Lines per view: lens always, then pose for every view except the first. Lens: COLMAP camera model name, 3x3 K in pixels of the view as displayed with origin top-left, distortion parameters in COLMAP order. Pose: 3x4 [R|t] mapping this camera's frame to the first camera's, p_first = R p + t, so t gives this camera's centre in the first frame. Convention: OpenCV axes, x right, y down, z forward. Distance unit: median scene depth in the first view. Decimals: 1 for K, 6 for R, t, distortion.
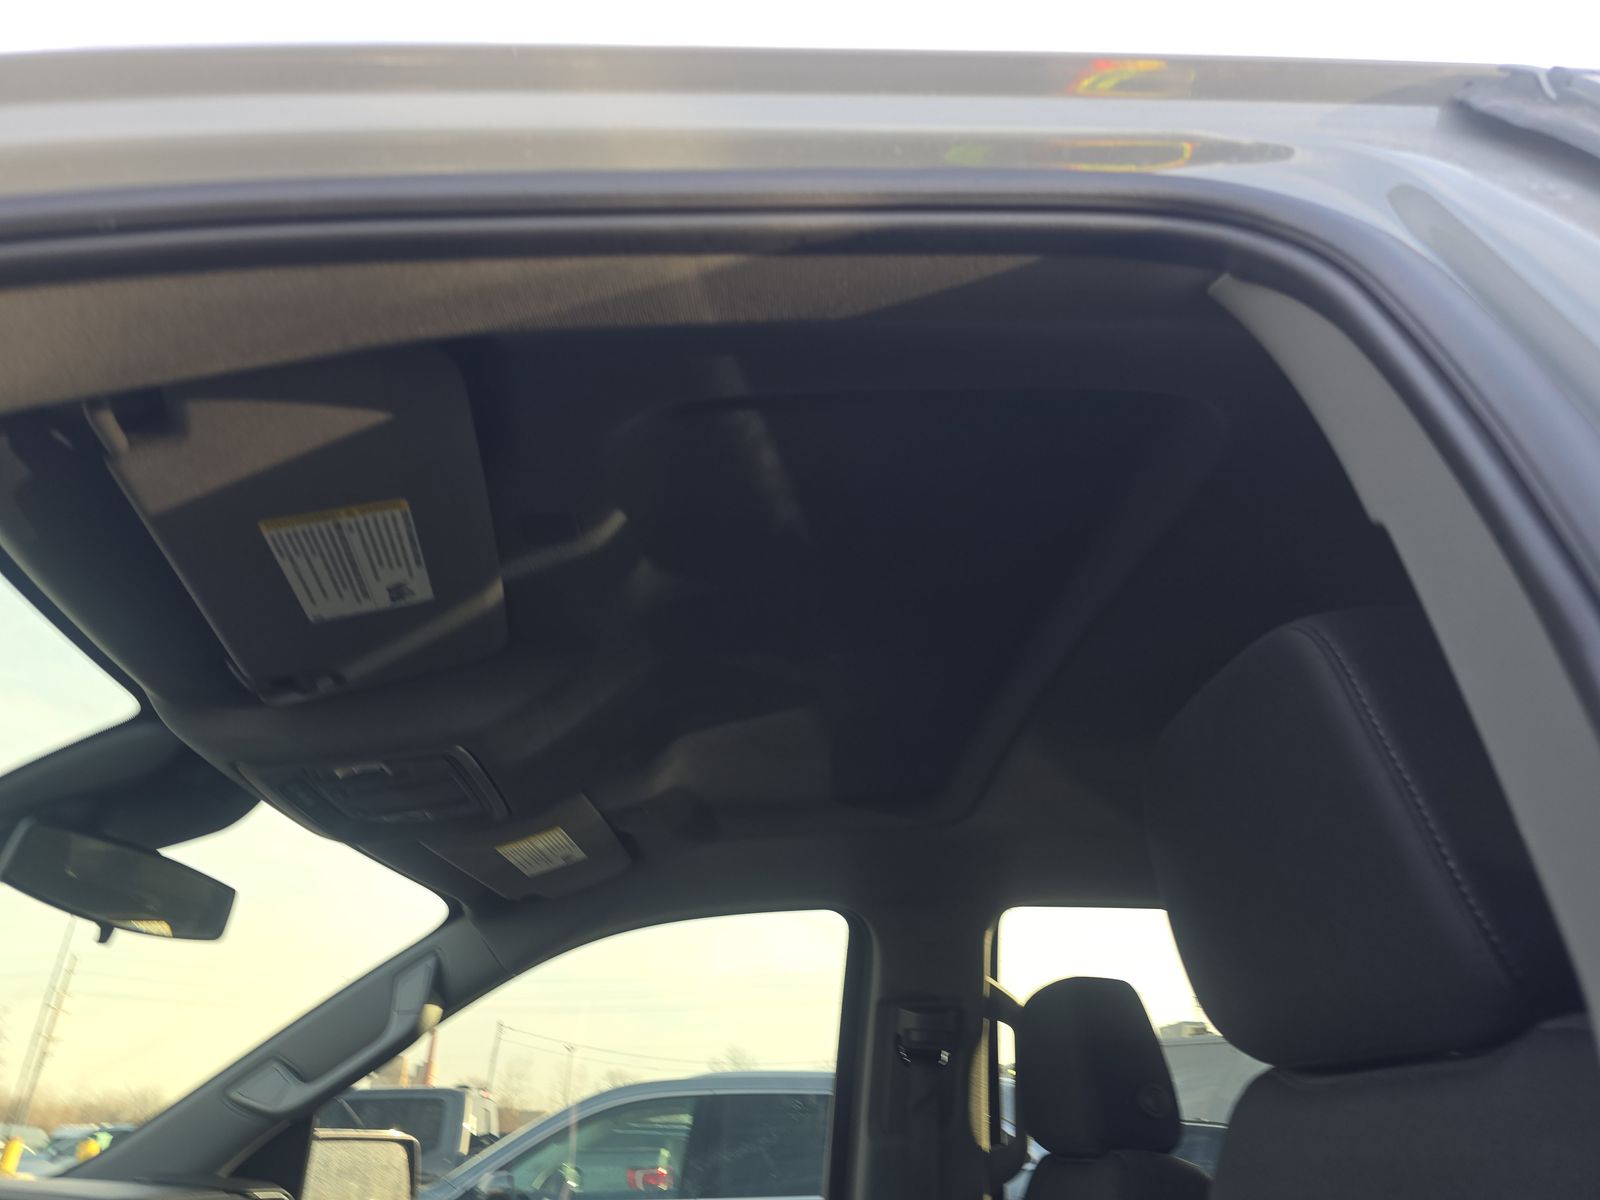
lens RADIAL K [[1053.3, 0, 800.0], [0, 1053.3, 600.0], [0, 0, 1]] dist [0.049863, -0.048829]
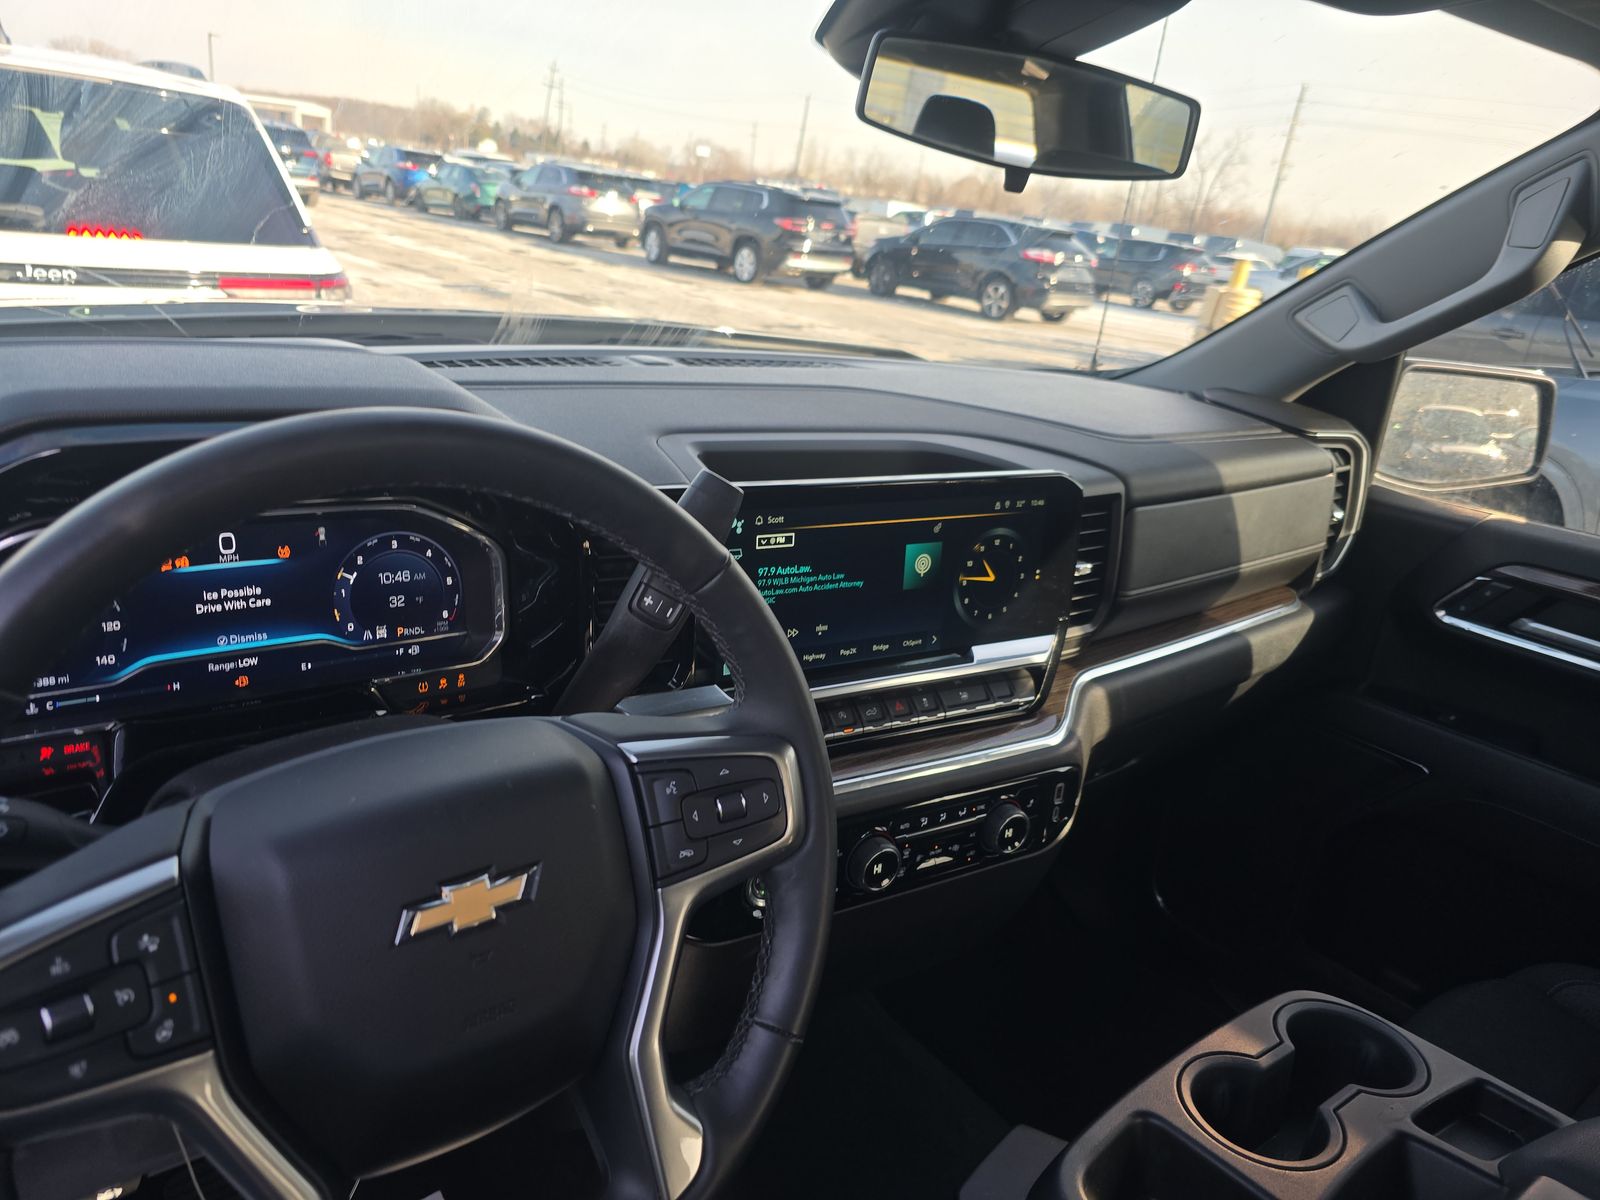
lens RADIAL K [[1053.3, 0, 800.0], [0, 1053.3, 600.0], [0, 0, 1]] dist [0.049863, -0.048829]
pose [[0.558030, 0.343194, -0.755527, -0.022371], [0.281973, 0.777873, 0.561609, 0.032543], [0.780445, -0.526433, 0.337305, 0.200155]]
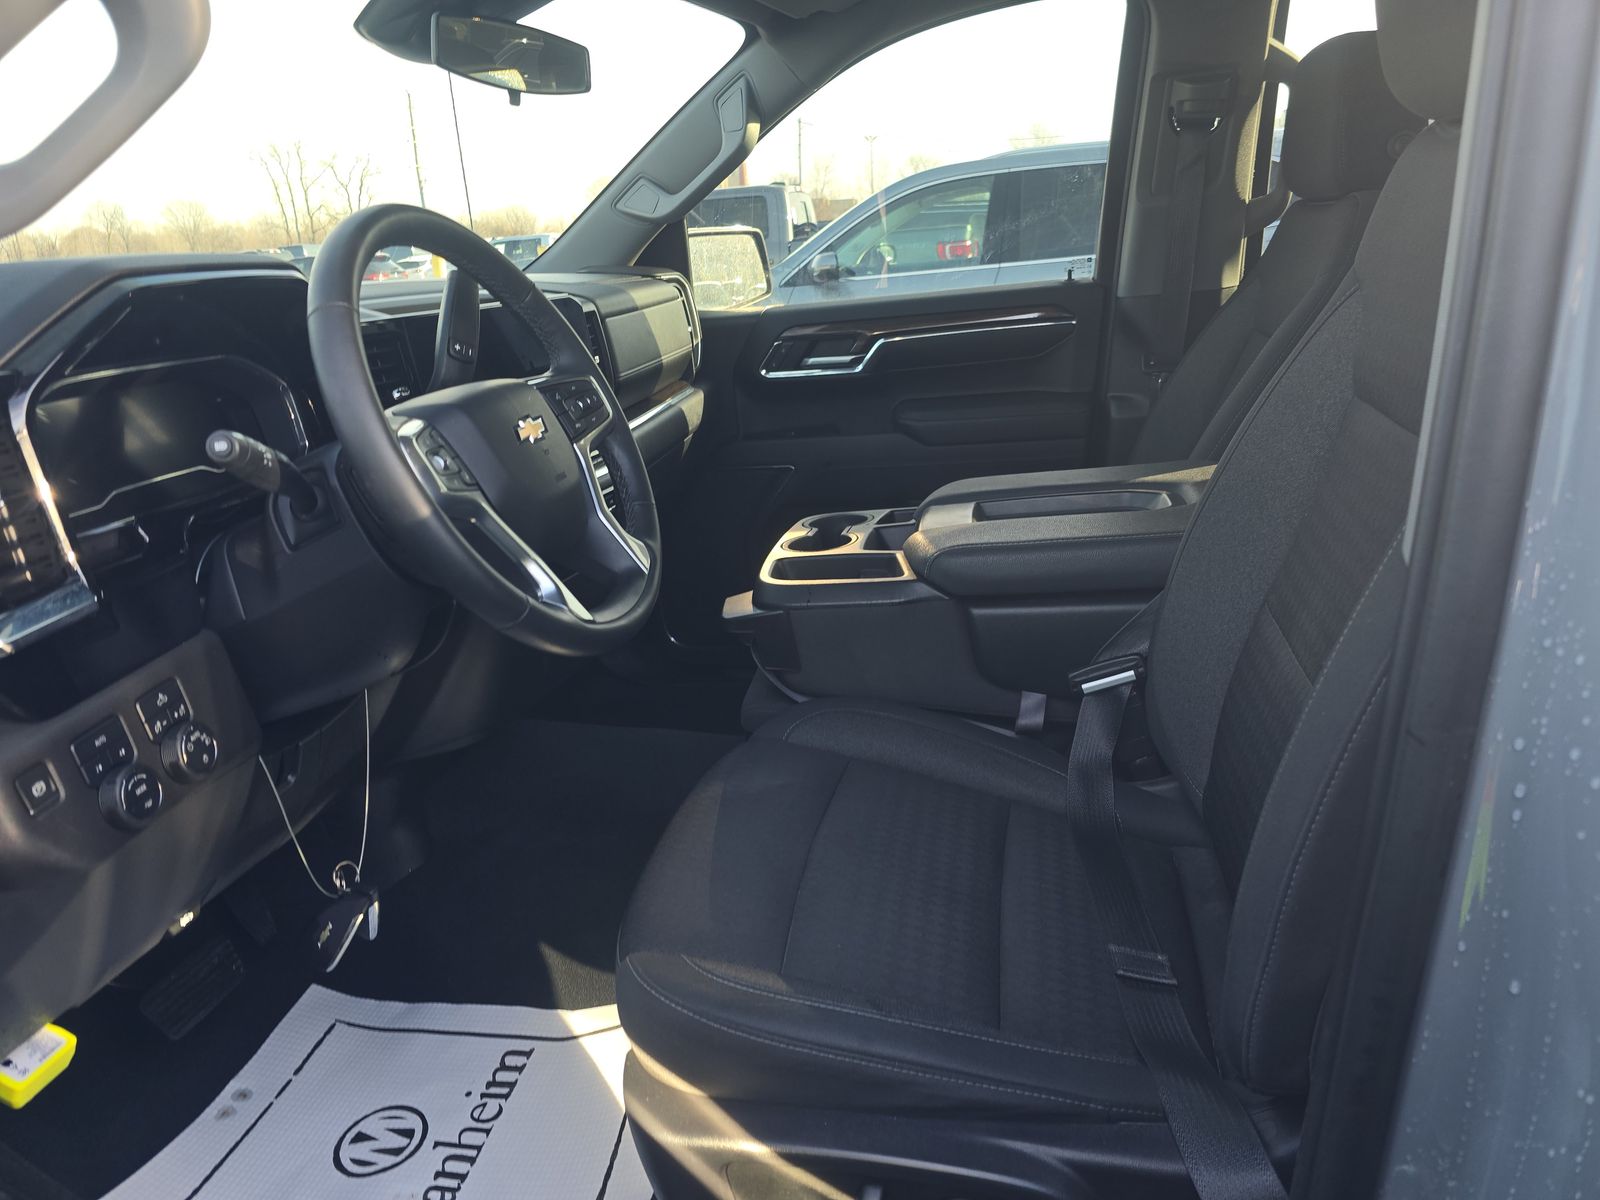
lens RADIAL K [[1053.3, 0, 800.0], [0, 1053.3, 600.0], [0, 0, 1]] dist [0.049863, -0.048829]
pose [[0.963133, 0.022164, -0.268110, 0.023440], [0.180030, 0.687460, 0.703554, -0.052665], [0.199908, -0.725884, 0.658125, -0.104801]]
